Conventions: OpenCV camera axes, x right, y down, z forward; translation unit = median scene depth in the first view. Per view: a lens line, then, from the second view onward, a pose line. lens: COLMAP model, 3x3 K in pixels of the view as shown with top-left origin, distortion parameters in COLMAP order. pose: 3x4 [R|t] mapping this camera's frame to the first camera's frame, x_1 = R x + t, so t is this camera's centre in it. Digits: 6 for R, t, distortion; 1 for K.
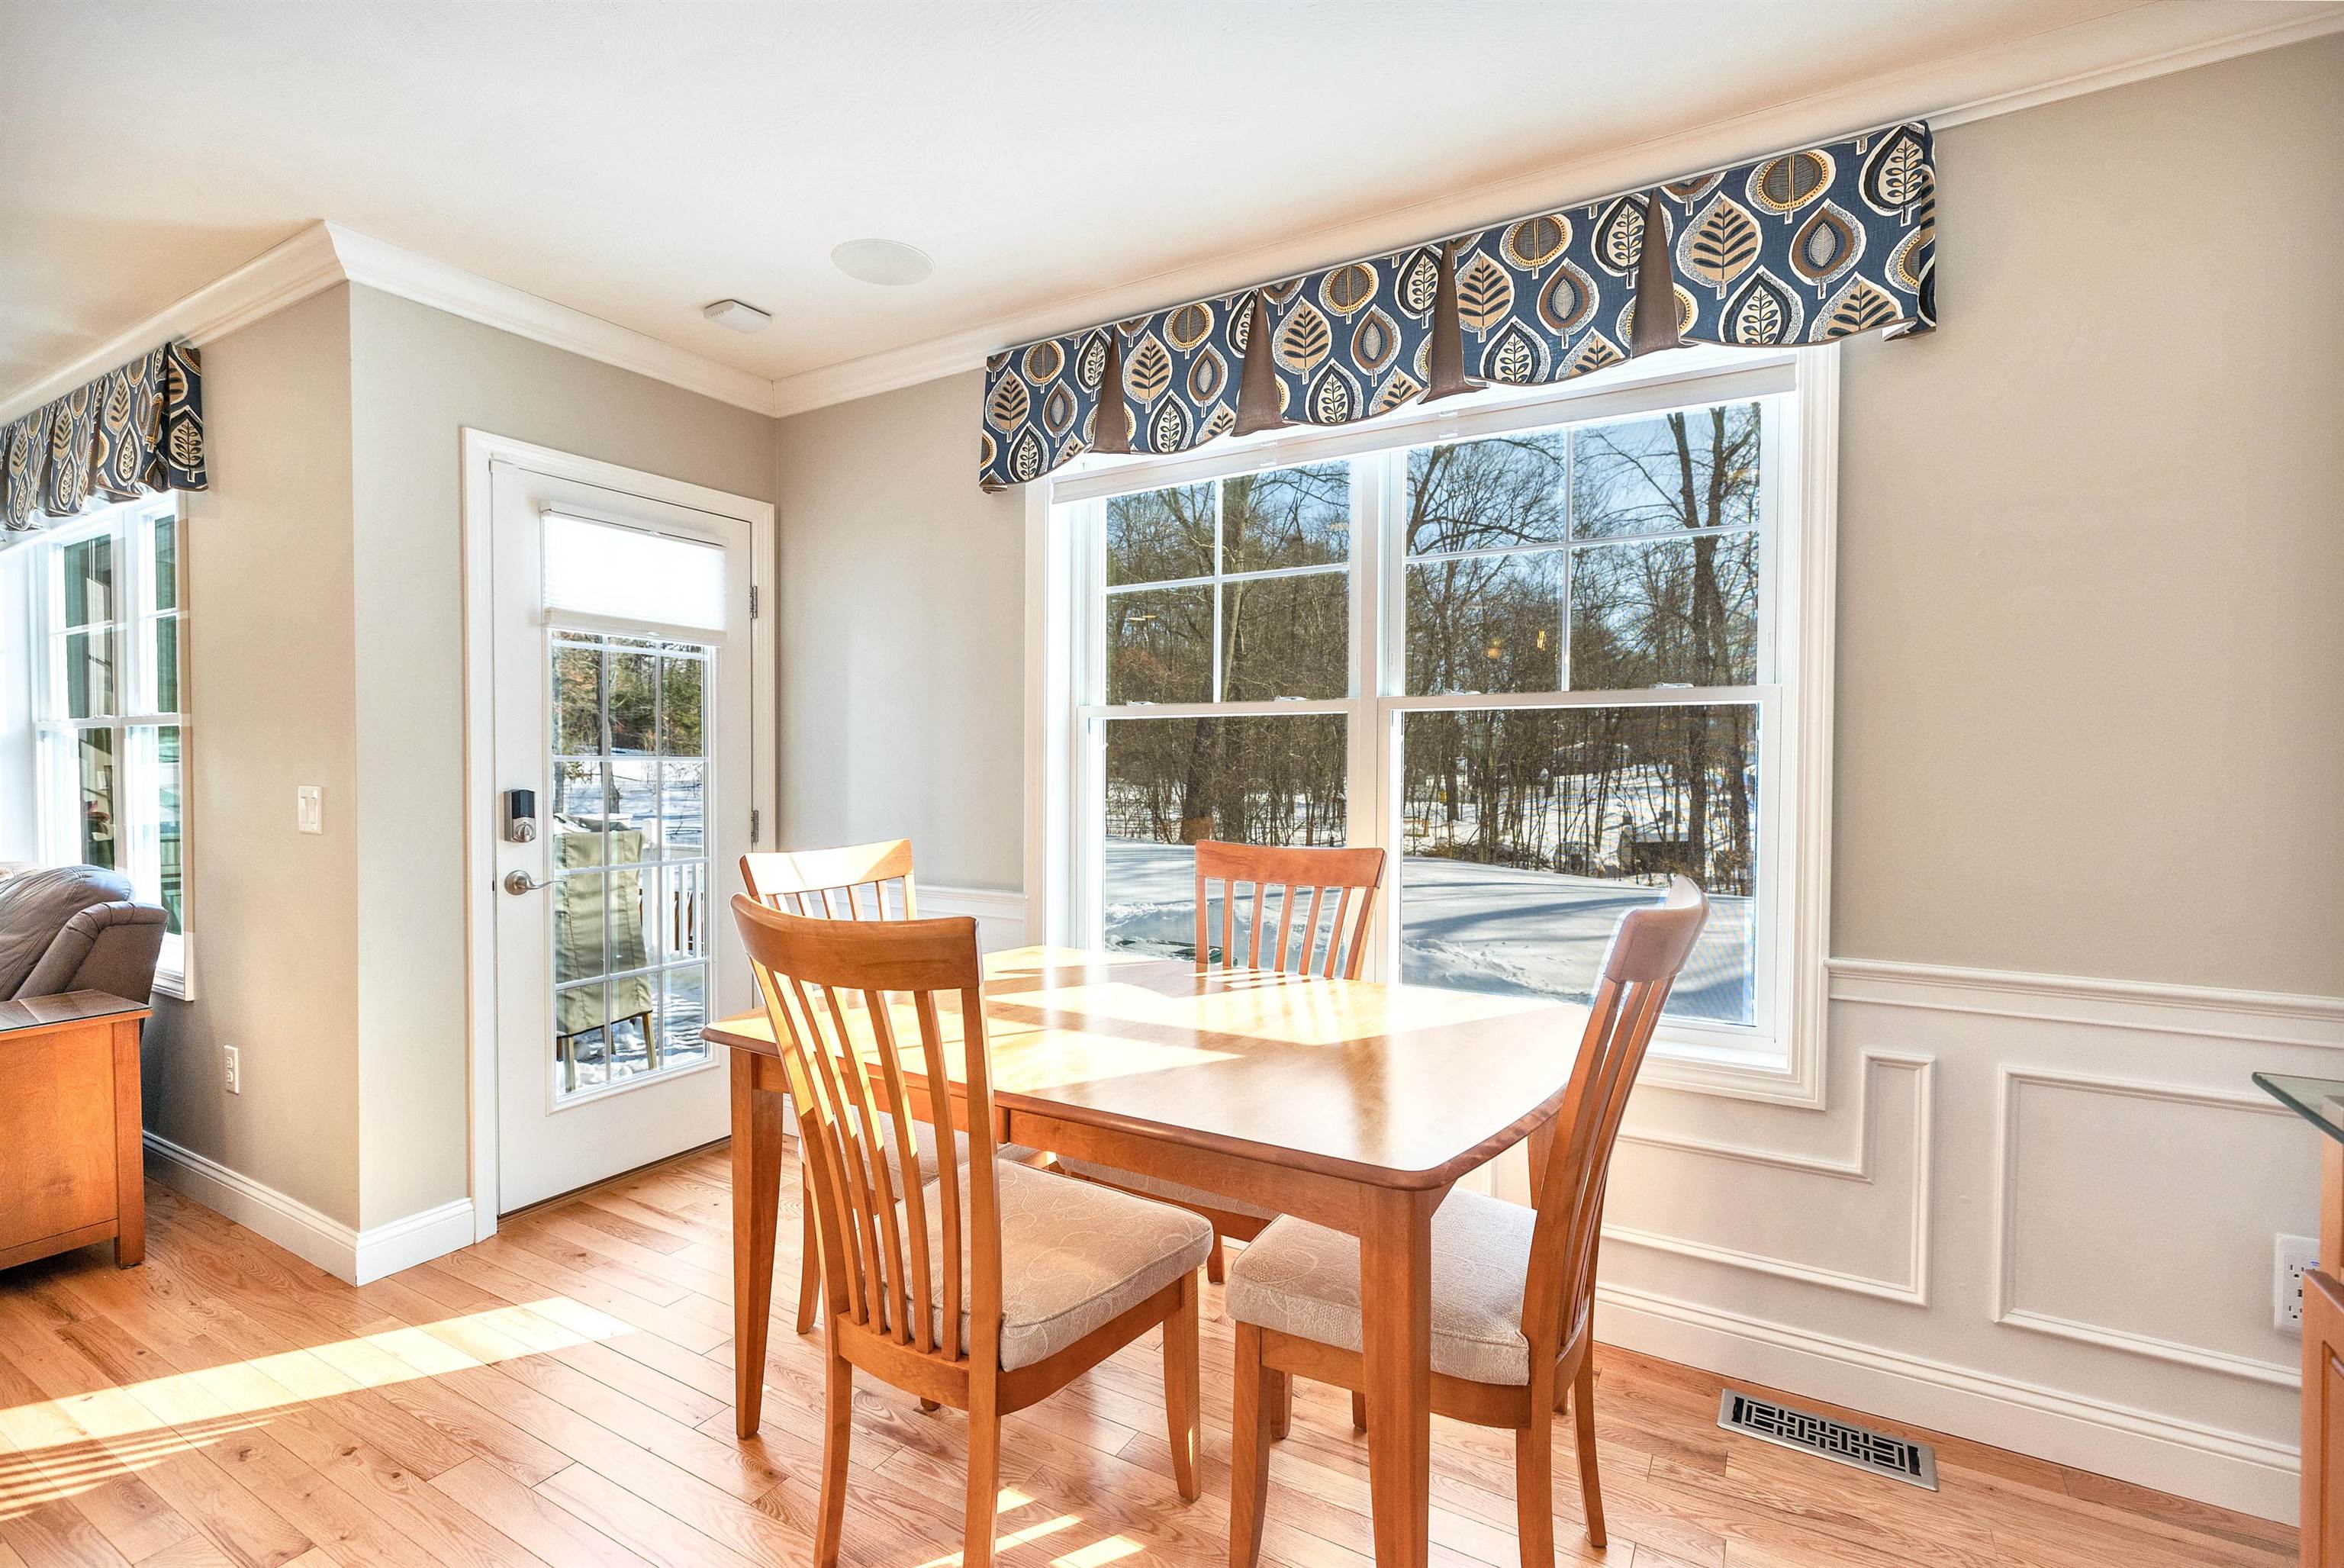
lens RADIAL K [[1057.5, 0, 1144.6], [0, 1057.5, 787.2], [0, 0, 1]] dist [-0.002057, -0.000782]
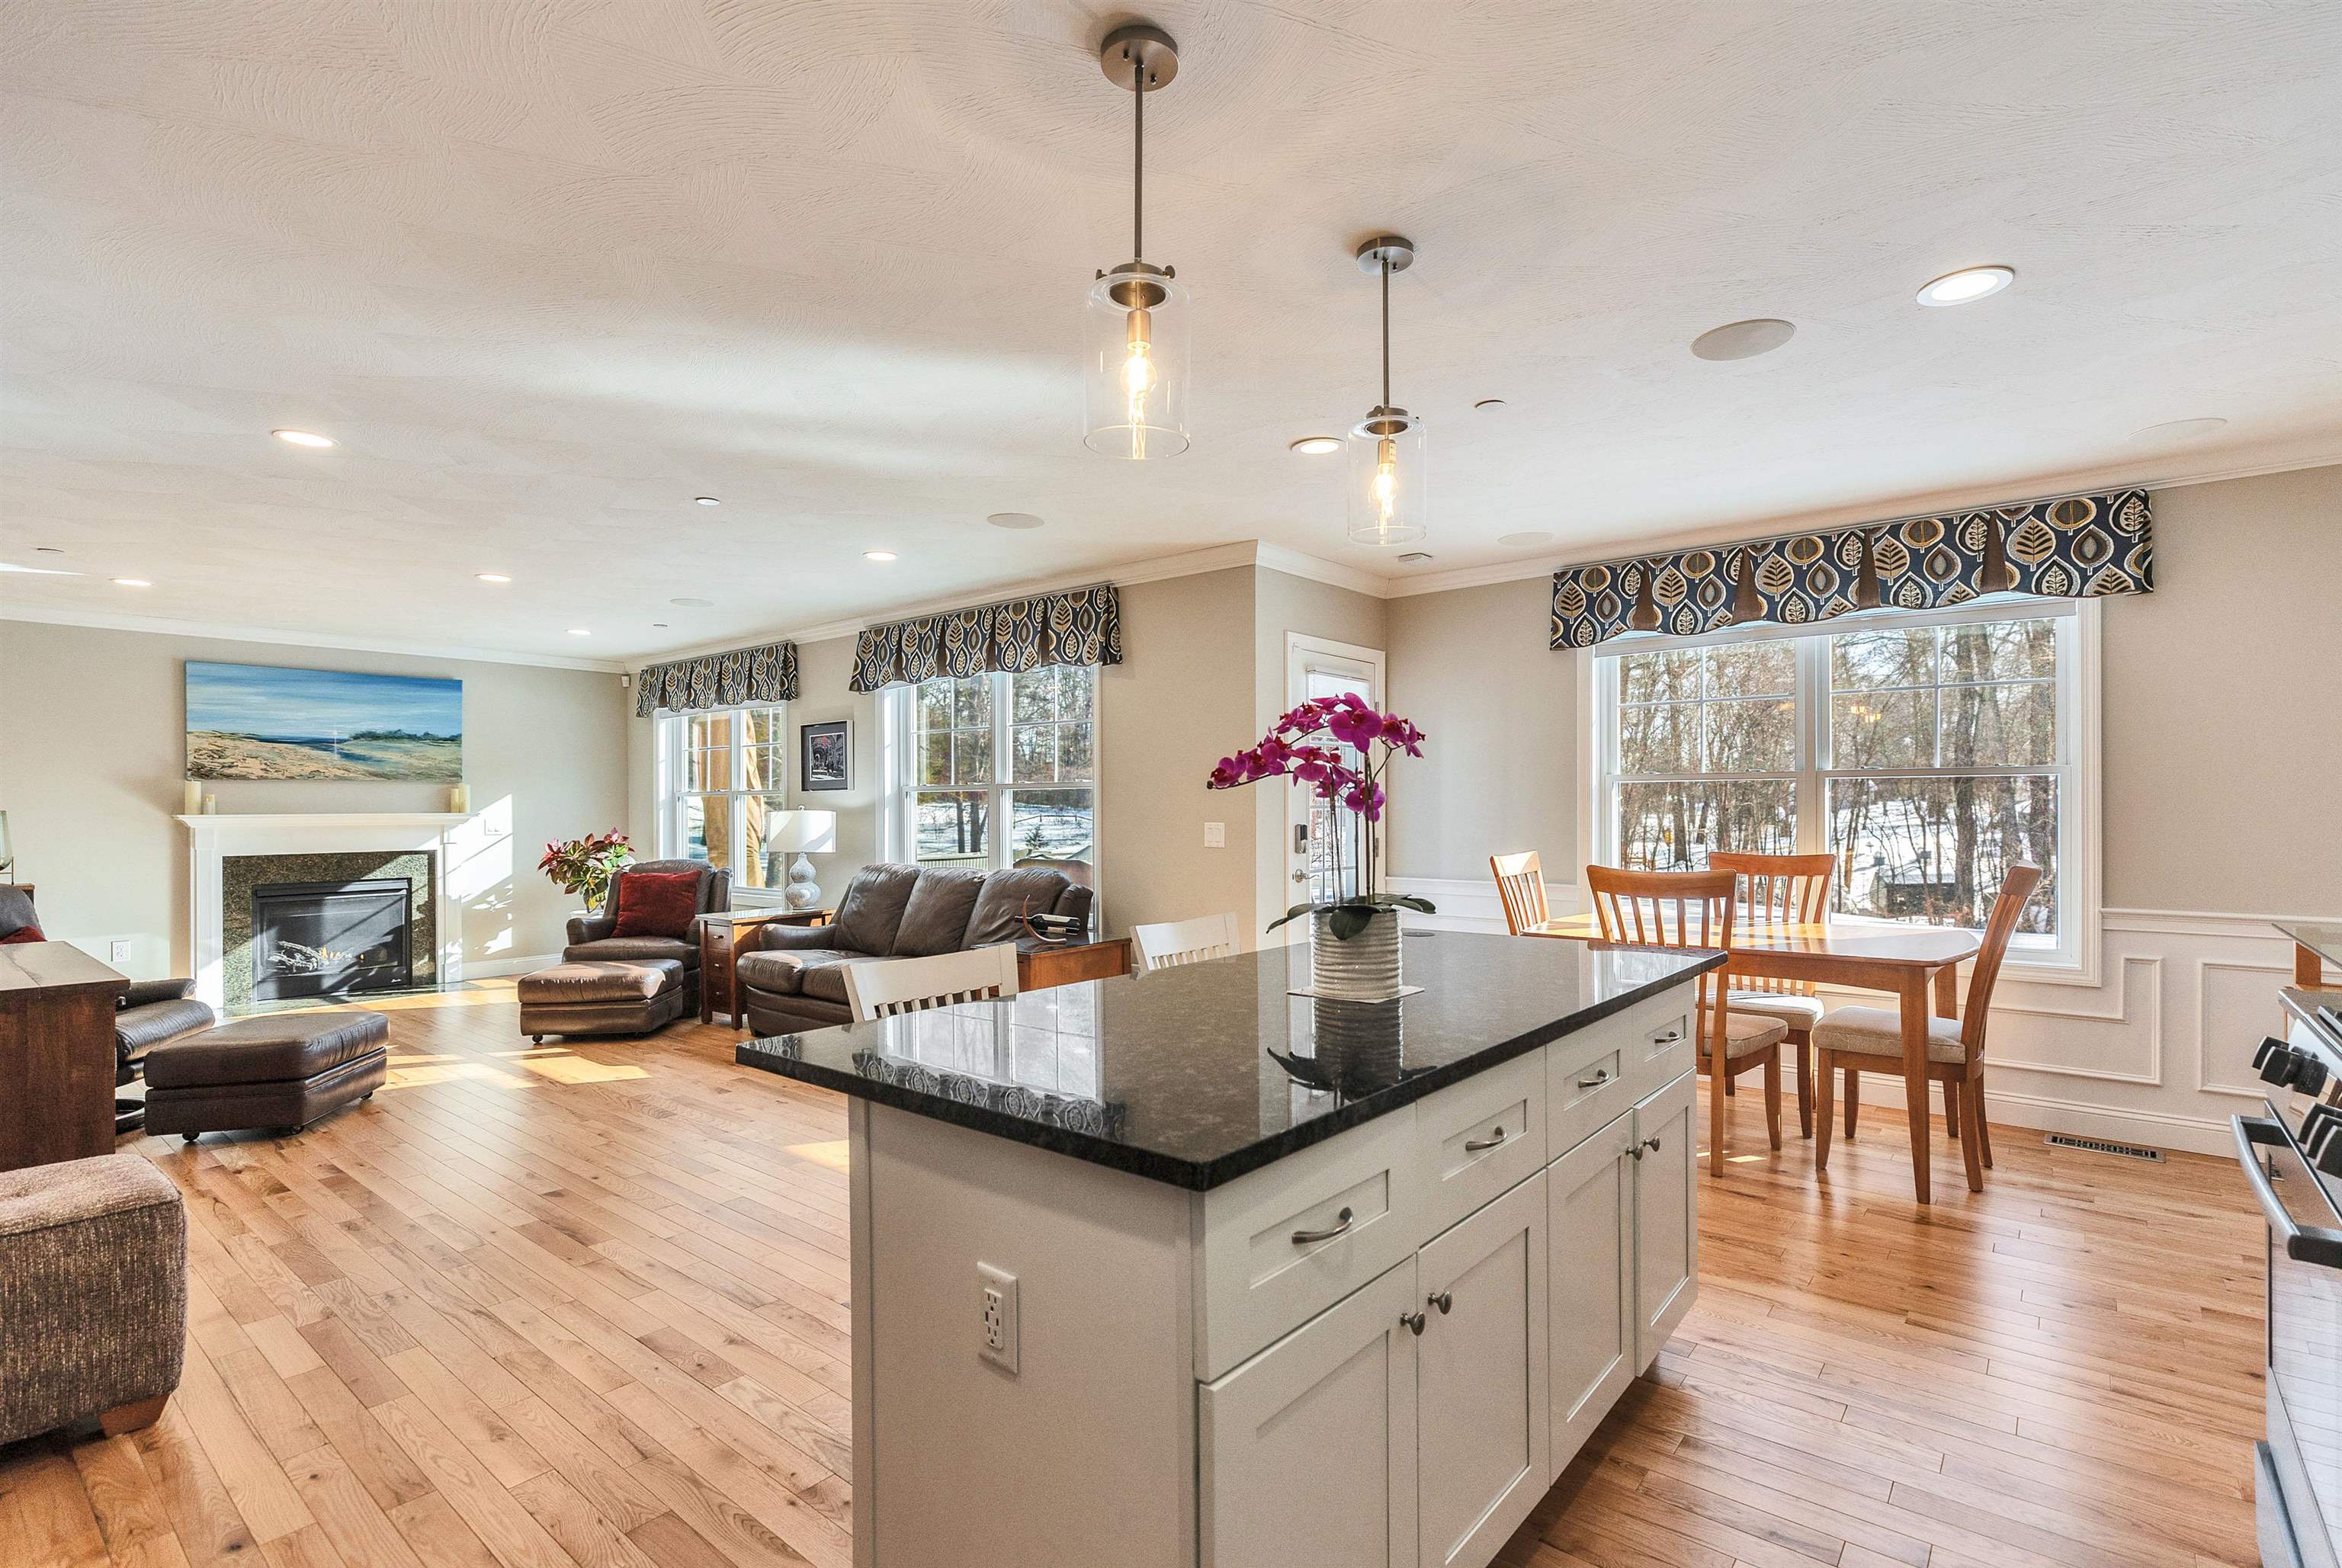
lens RADIAL K [[1056.6, 0, 1191.1], [0, 1056.6, 803.4], [0, 0, 1]] dist [-0.002057, -0.000782]
pose [[0.989259, -0.005996, -0.146050, -0.599684], [0.002662, 0.999732, -0.023012, 0.007785], [0.146149, 0.022376, 0.989010, -0.966510]]
